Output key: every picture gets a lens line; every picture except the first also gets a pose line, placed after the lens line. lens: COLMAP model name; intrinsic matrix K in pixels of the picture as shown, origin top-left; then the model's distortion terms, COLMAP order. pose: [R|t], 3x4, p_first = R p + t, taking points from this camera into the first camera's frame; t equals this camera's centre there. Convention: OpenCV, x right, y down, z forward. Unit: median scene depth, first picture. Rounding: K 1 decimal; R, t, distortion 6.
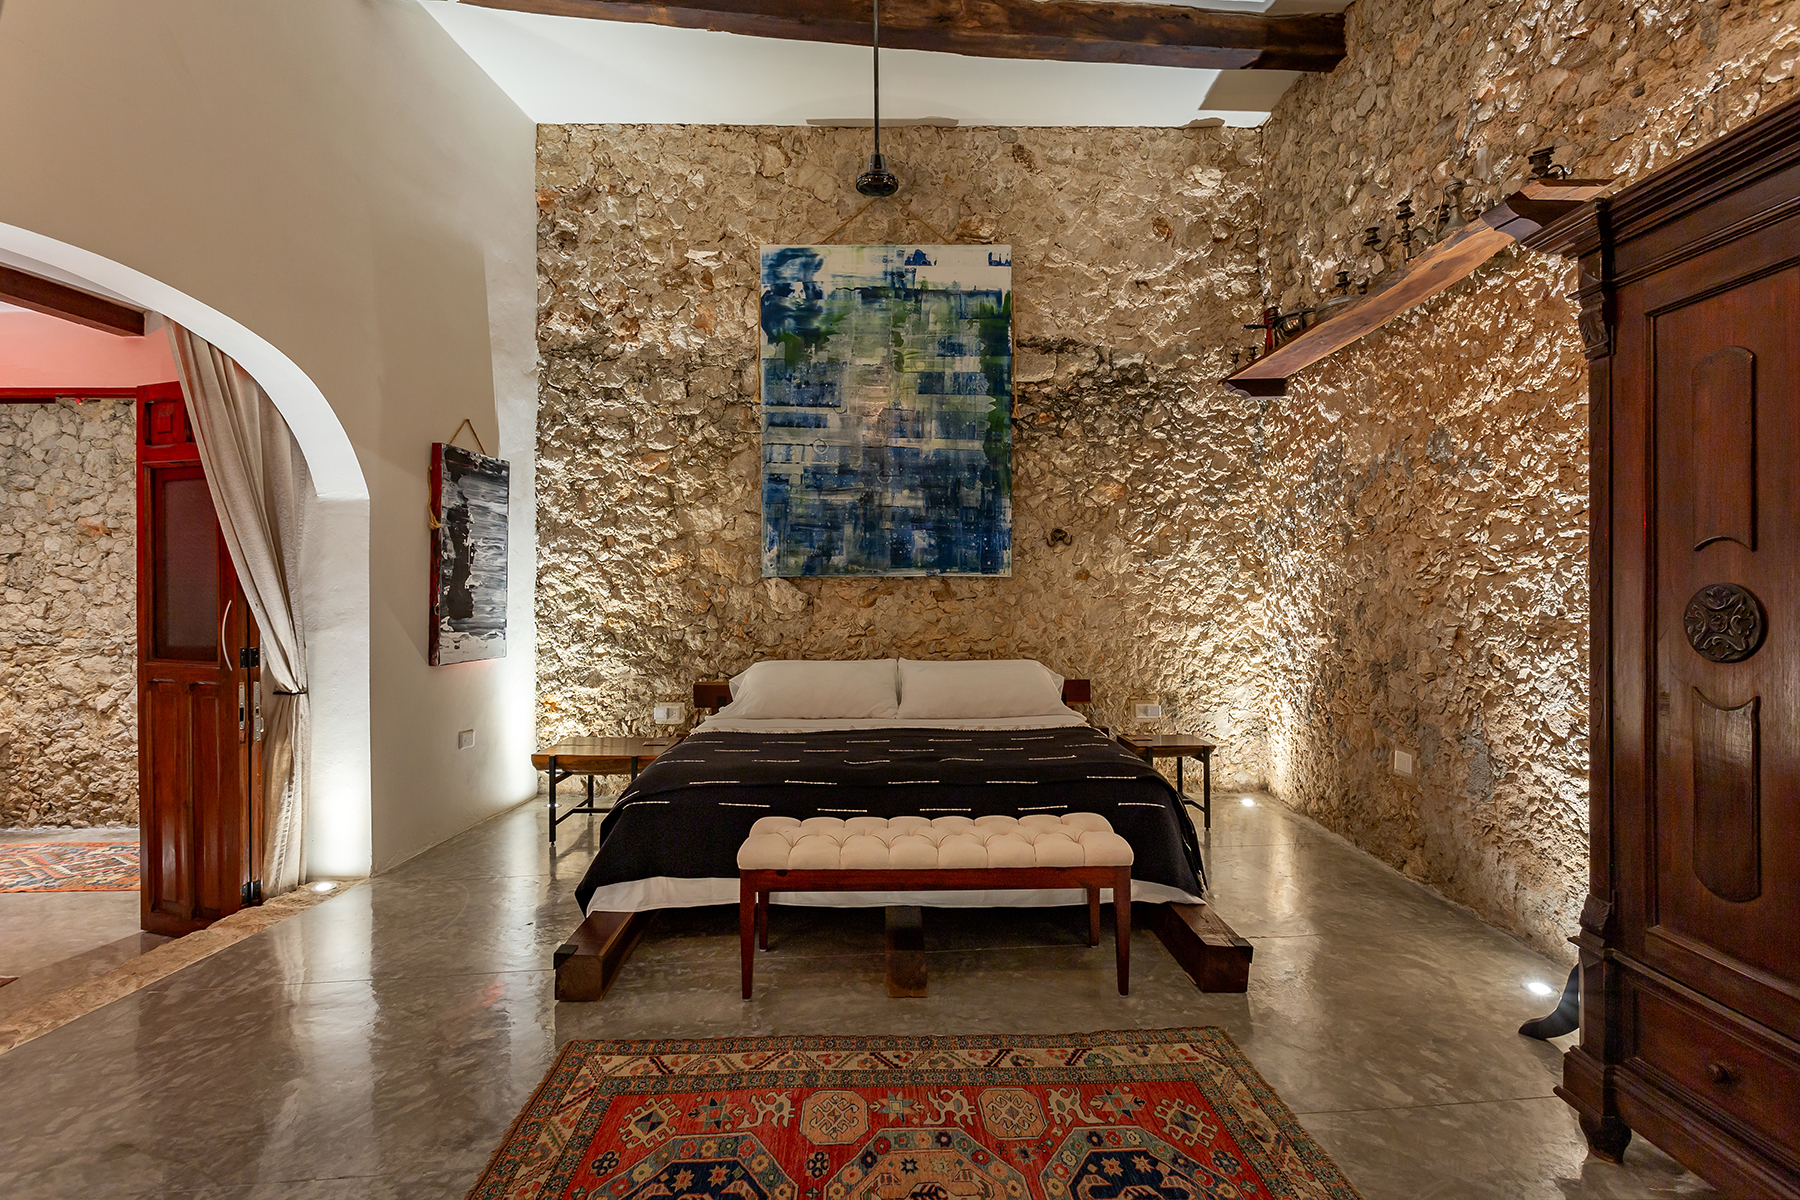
lens RADIAL K [[859.4, 0, 897.5], [0, 859.4, 594.4], [0, 0, 1]] dist [0.001519, 0.000724]
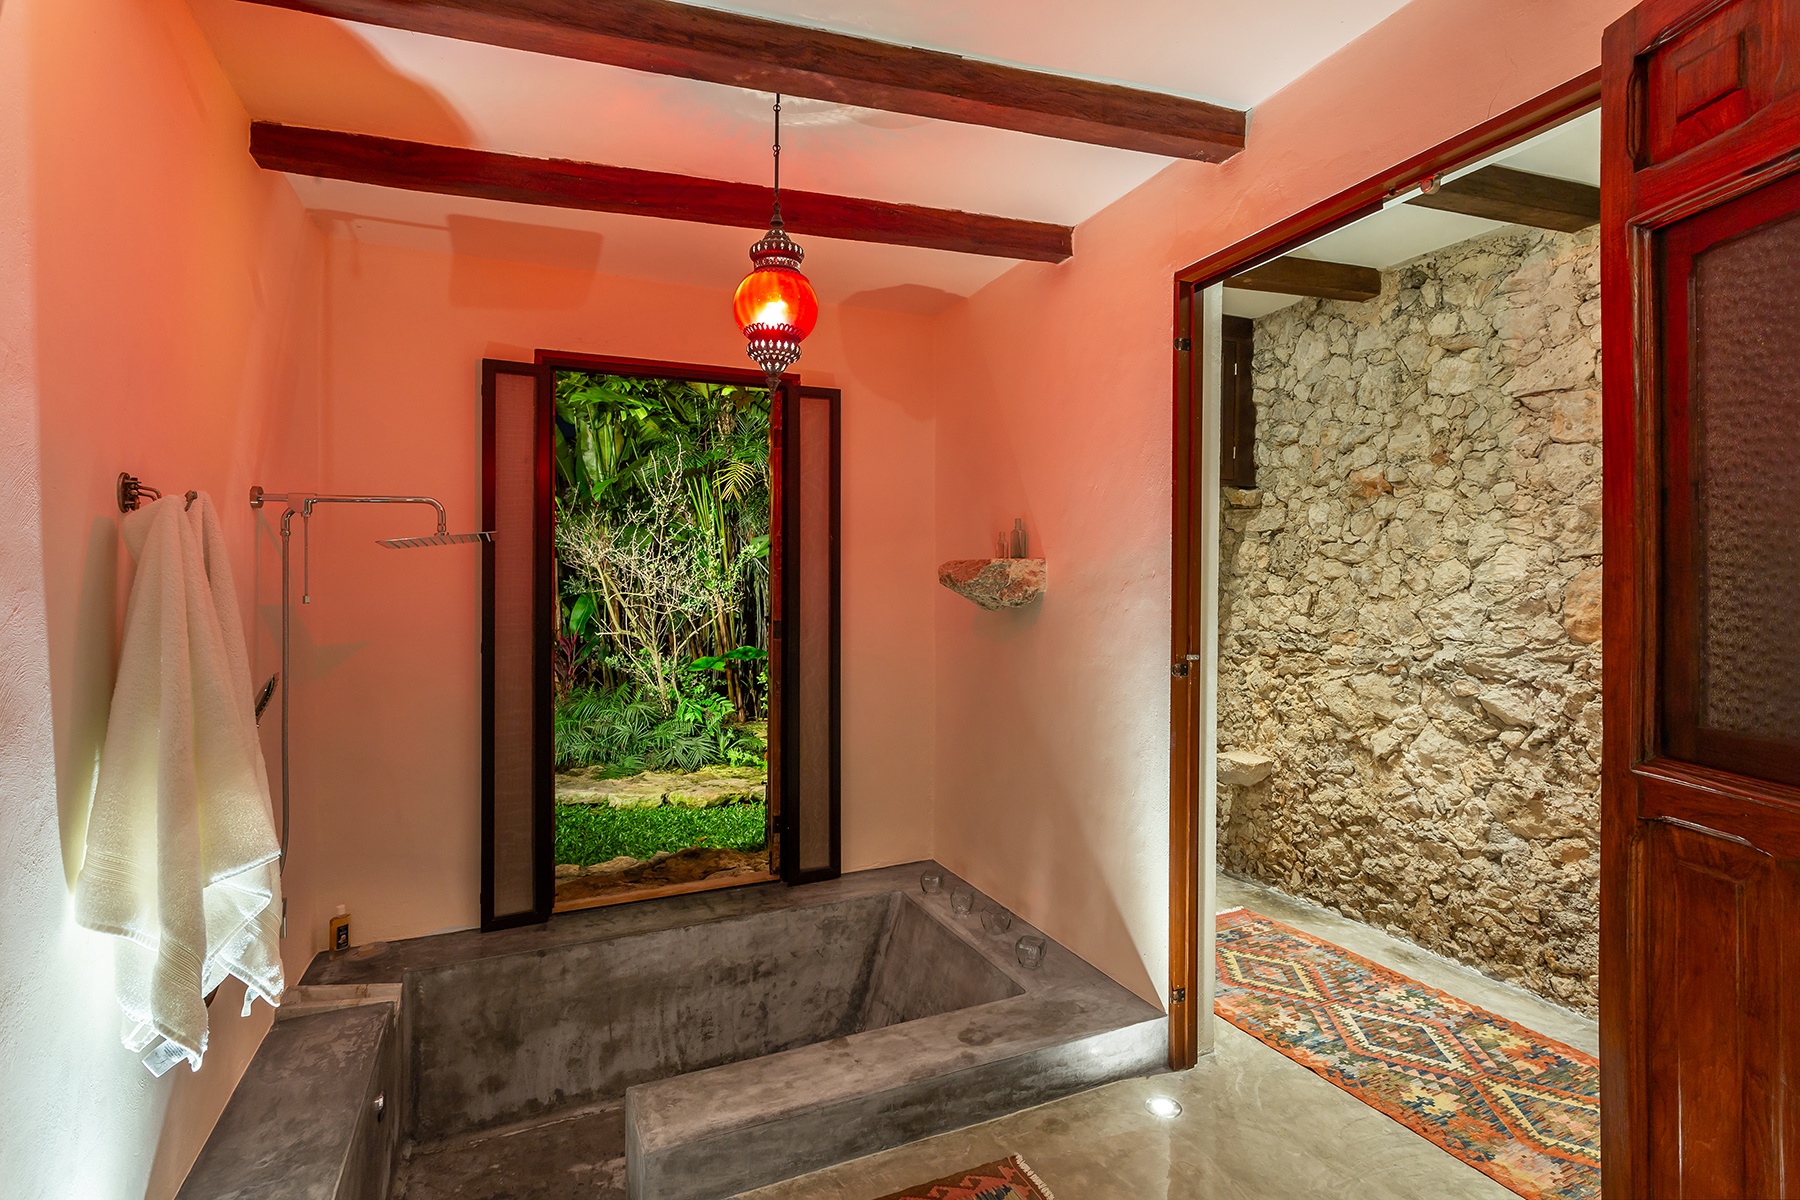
lens RADIAL K [[859.4, 0, 896.9], [0, 859.4, 589.4], [0, 0, 1]] dist [0.001519, 0.000724]
pose [[0.389815, 0.004495, -0.920882, -0.453744], [0.000431, 0.999987, 0.005063, 0.001765], [0.920893, -0.002370, 0.389808, 0.392039]]
